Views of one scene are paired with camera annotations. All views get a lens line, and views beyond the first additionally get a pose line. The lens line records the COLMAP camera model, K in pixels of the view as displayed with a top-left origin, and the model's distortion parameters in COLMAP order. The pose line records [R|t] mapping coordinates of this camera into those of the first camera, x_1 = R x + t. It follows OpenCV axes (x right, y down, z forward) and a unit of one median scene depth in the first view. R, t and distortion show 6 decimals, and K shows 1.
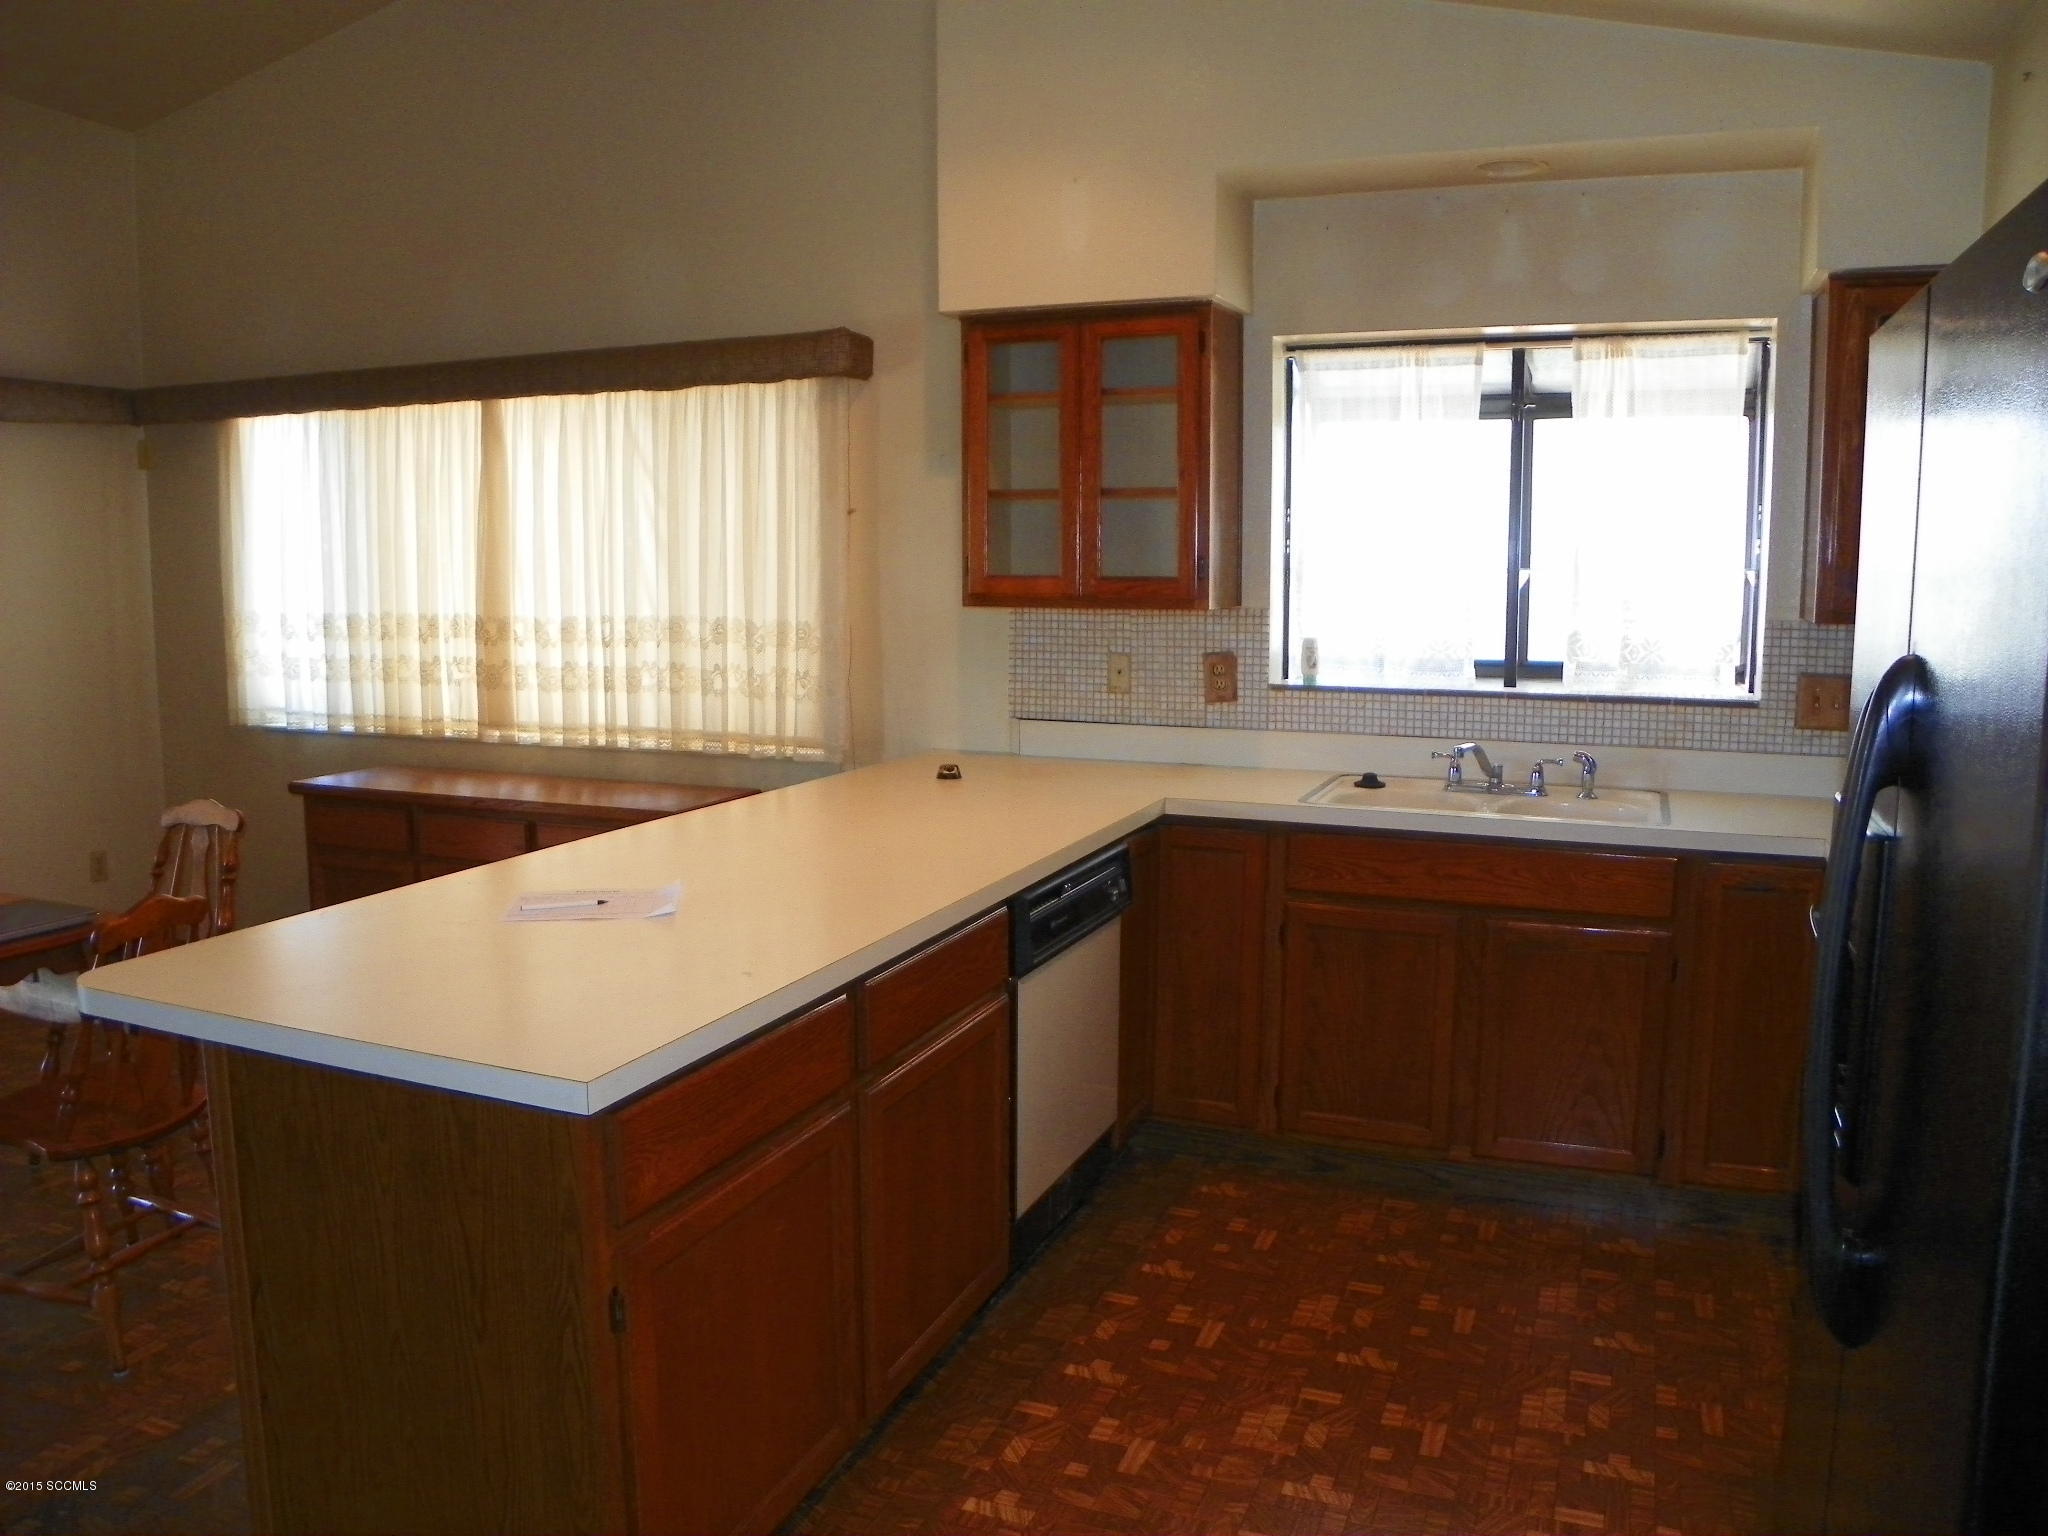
lens RADIAL K [[1534.1, 0, 1024.0], [0, 1534.1, 768.0], [0, 0, 1]] dist [-0.076264, 0.114880]
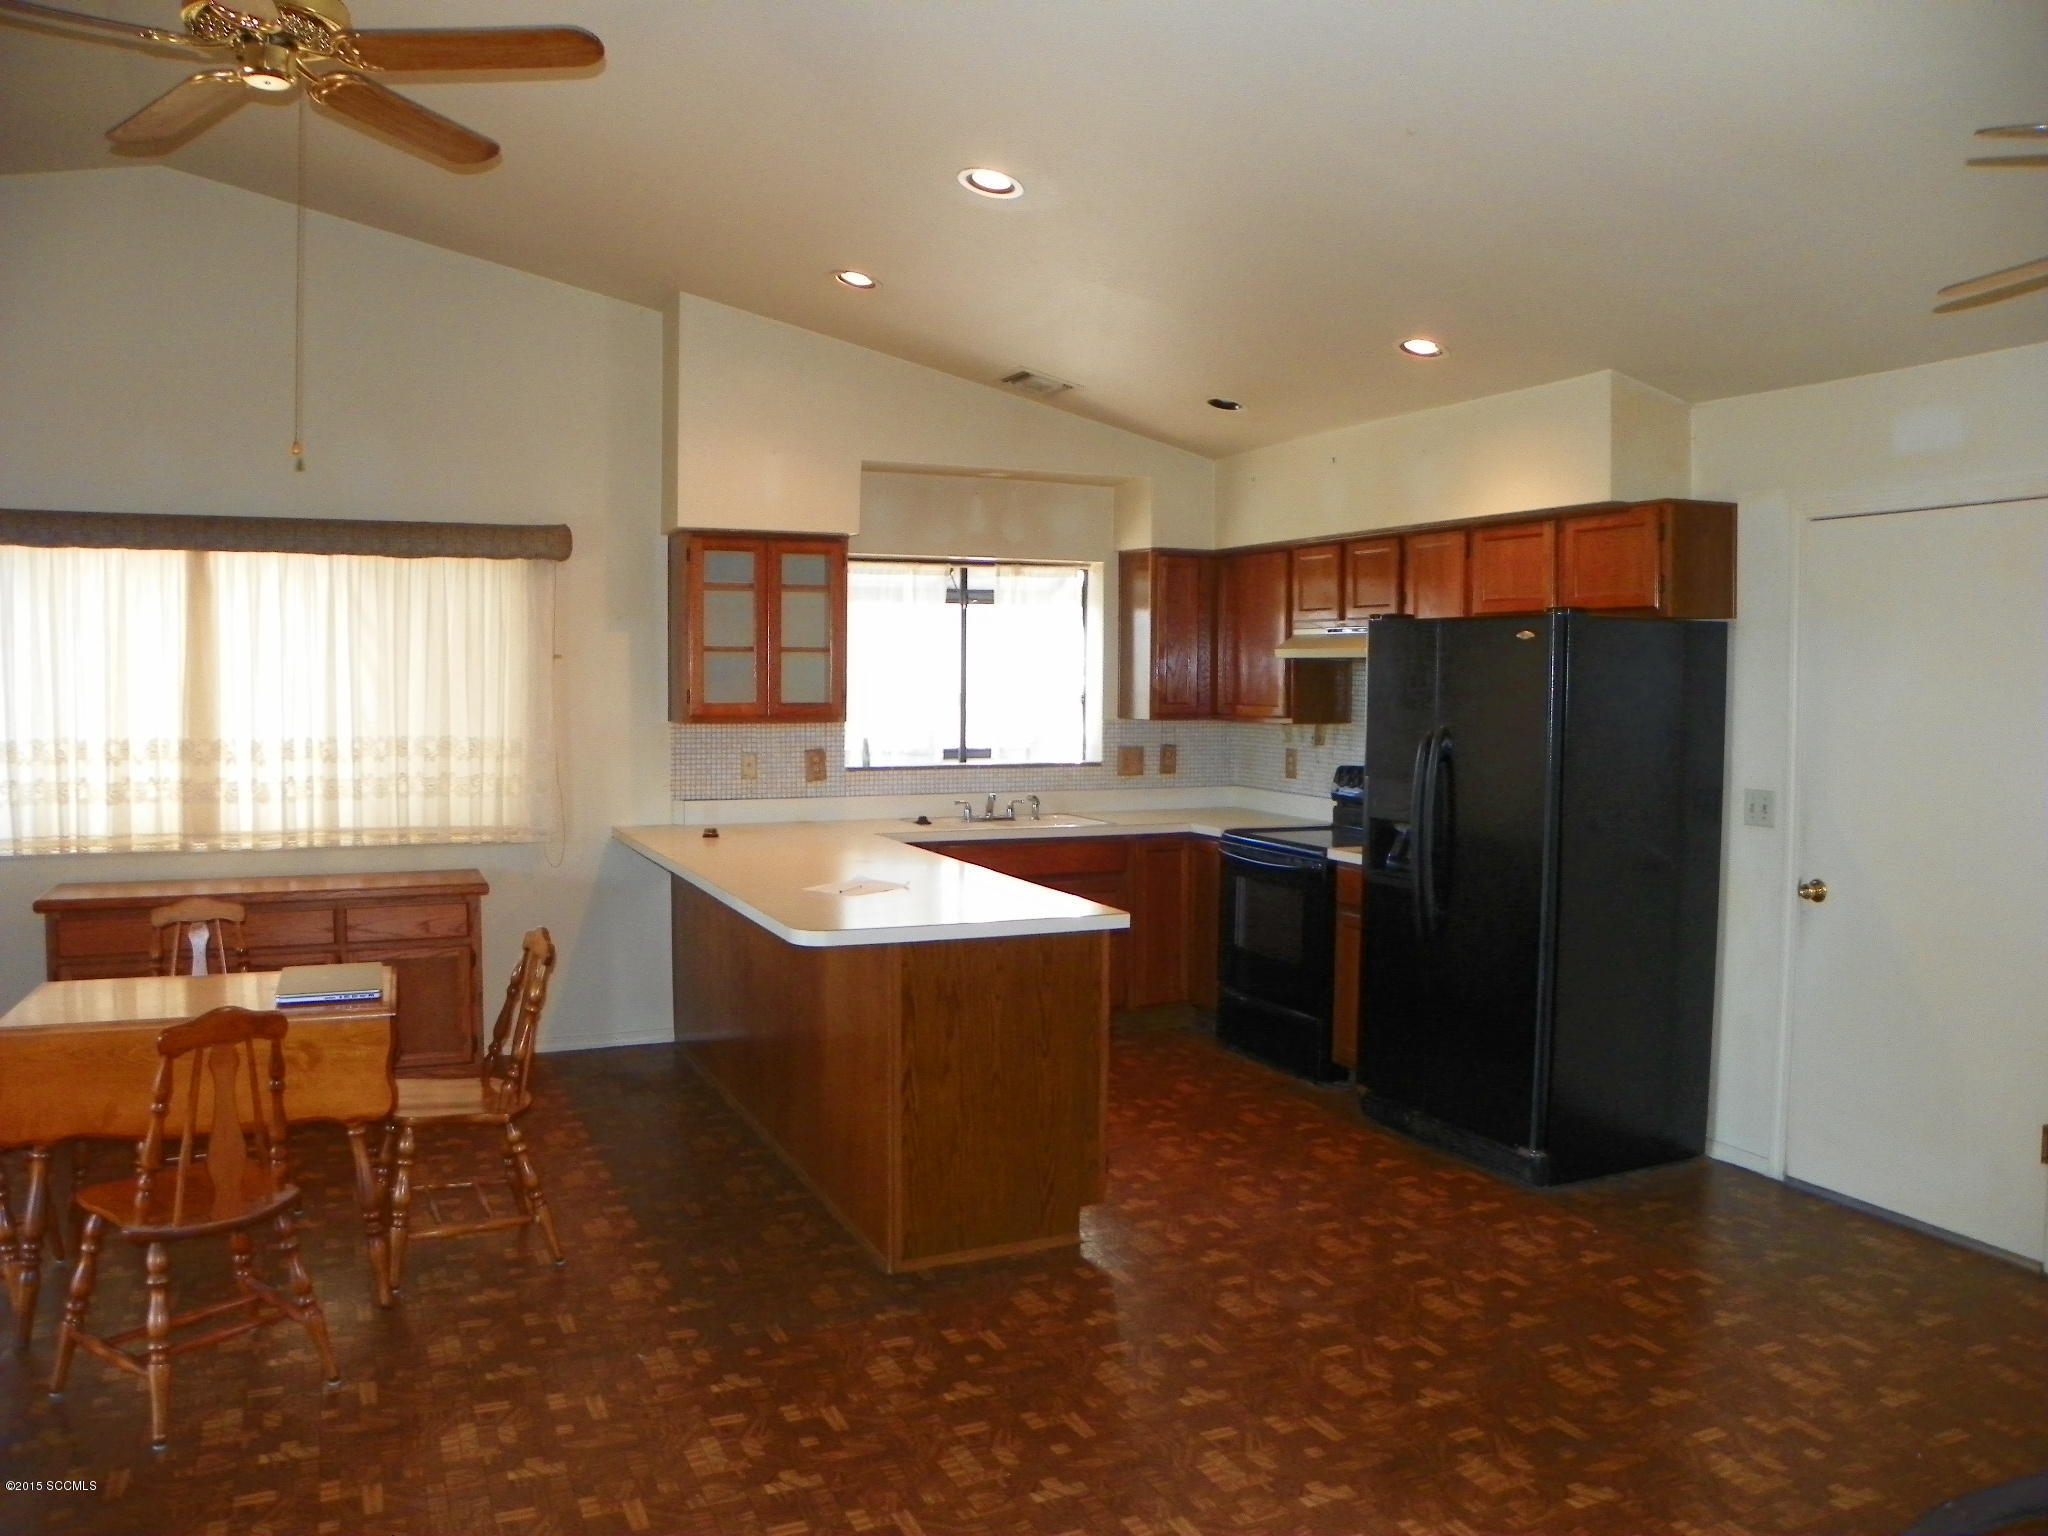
lens RADIAL K [[1545.2, 0, 1024.0], [0, 1545.2, 768.0], [0, 0, 1]] dist [-0.167575, 0.110718]
pose [[0.703085, -0.046272, 0.709599, -0.763490], [0.077739, 0.996901, -0.012018, -0.019369], [-0.706844, 0.063613, 0.704503, -0.227965]]
